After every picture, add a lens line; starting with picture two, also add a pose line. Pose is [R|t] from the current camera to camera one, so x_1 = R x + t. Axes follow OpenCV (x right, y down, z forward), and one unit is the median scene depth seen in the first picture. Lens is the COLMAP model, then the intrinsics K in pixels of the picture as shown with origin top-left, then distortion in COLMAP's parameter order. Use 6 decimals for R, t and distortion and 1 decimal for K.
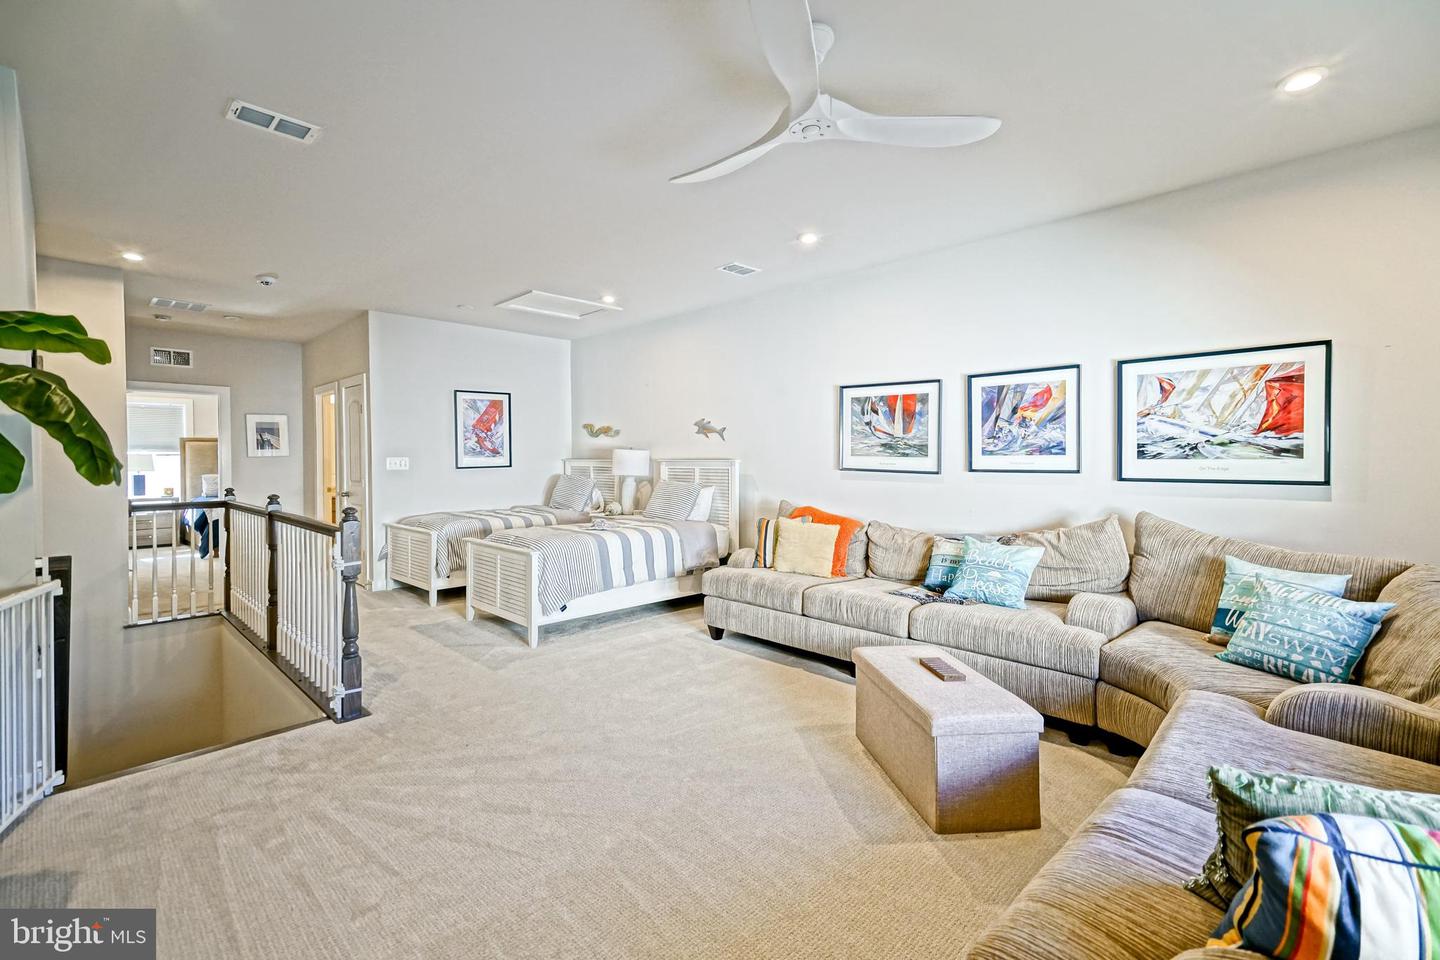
lens RADIAL K [[639.5, 0, 721.9], [0, 639.5, 471.7], [0, 0, 1]] dist [0.042601, -0.002741]
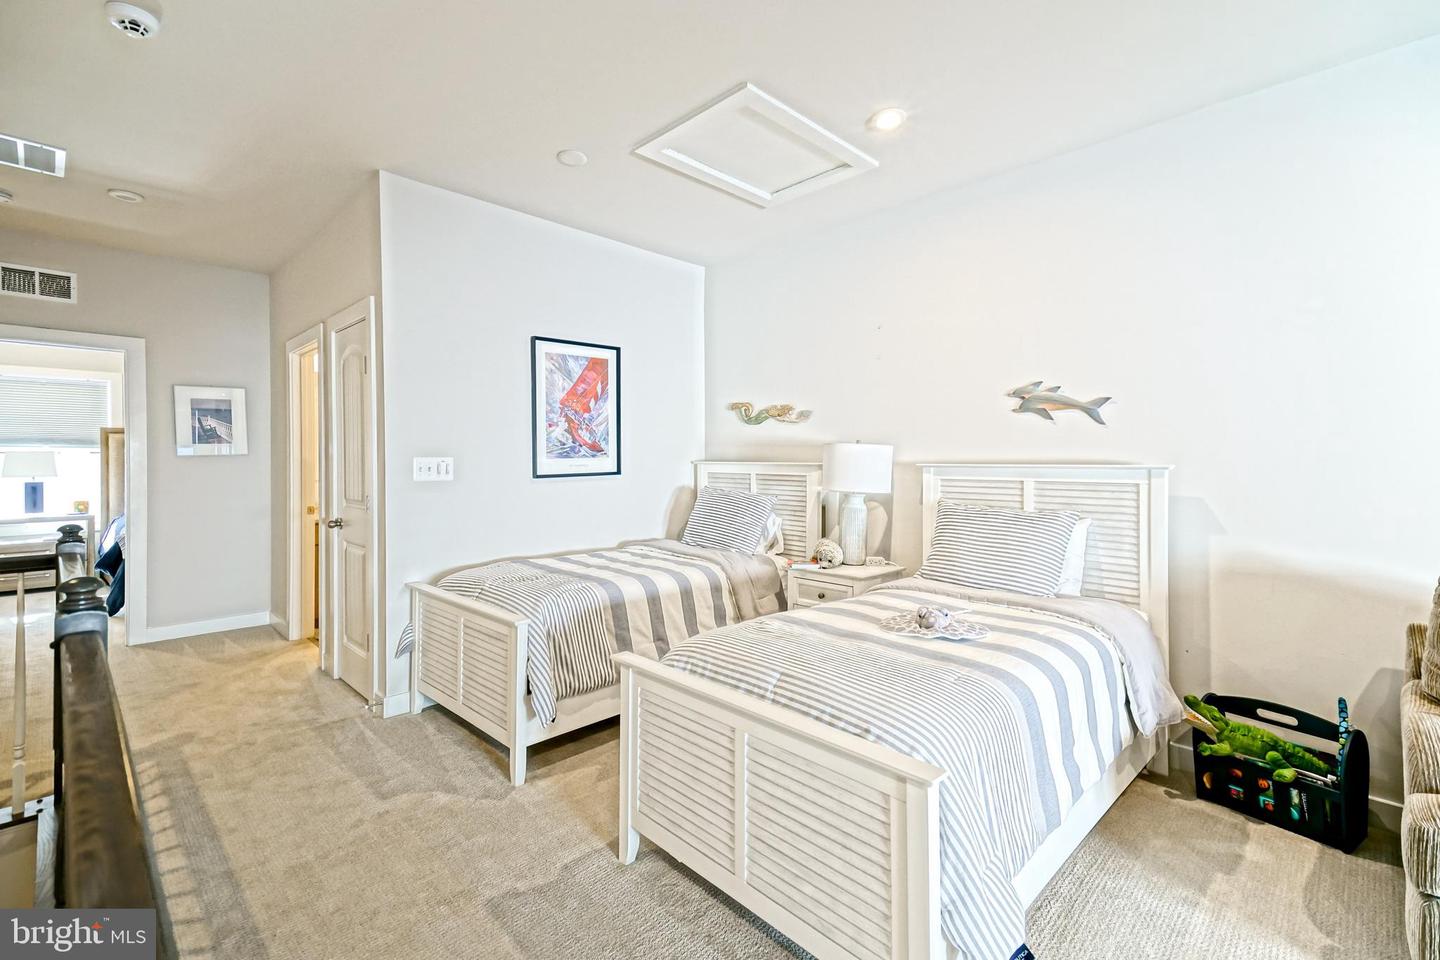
lens RADIAL K [[639.5, 0, 717.0], [0, 639.5, 471.9], [0, 0, 1]] dist [0.042601, -0.002741]
pose [[0.999987, 0.003795, -0.003301, -0.244434], [-0.003801, 0.999991, -0.001866, -0.009168], [0.003294, 0.001879, 0.999993, 0.432054]]
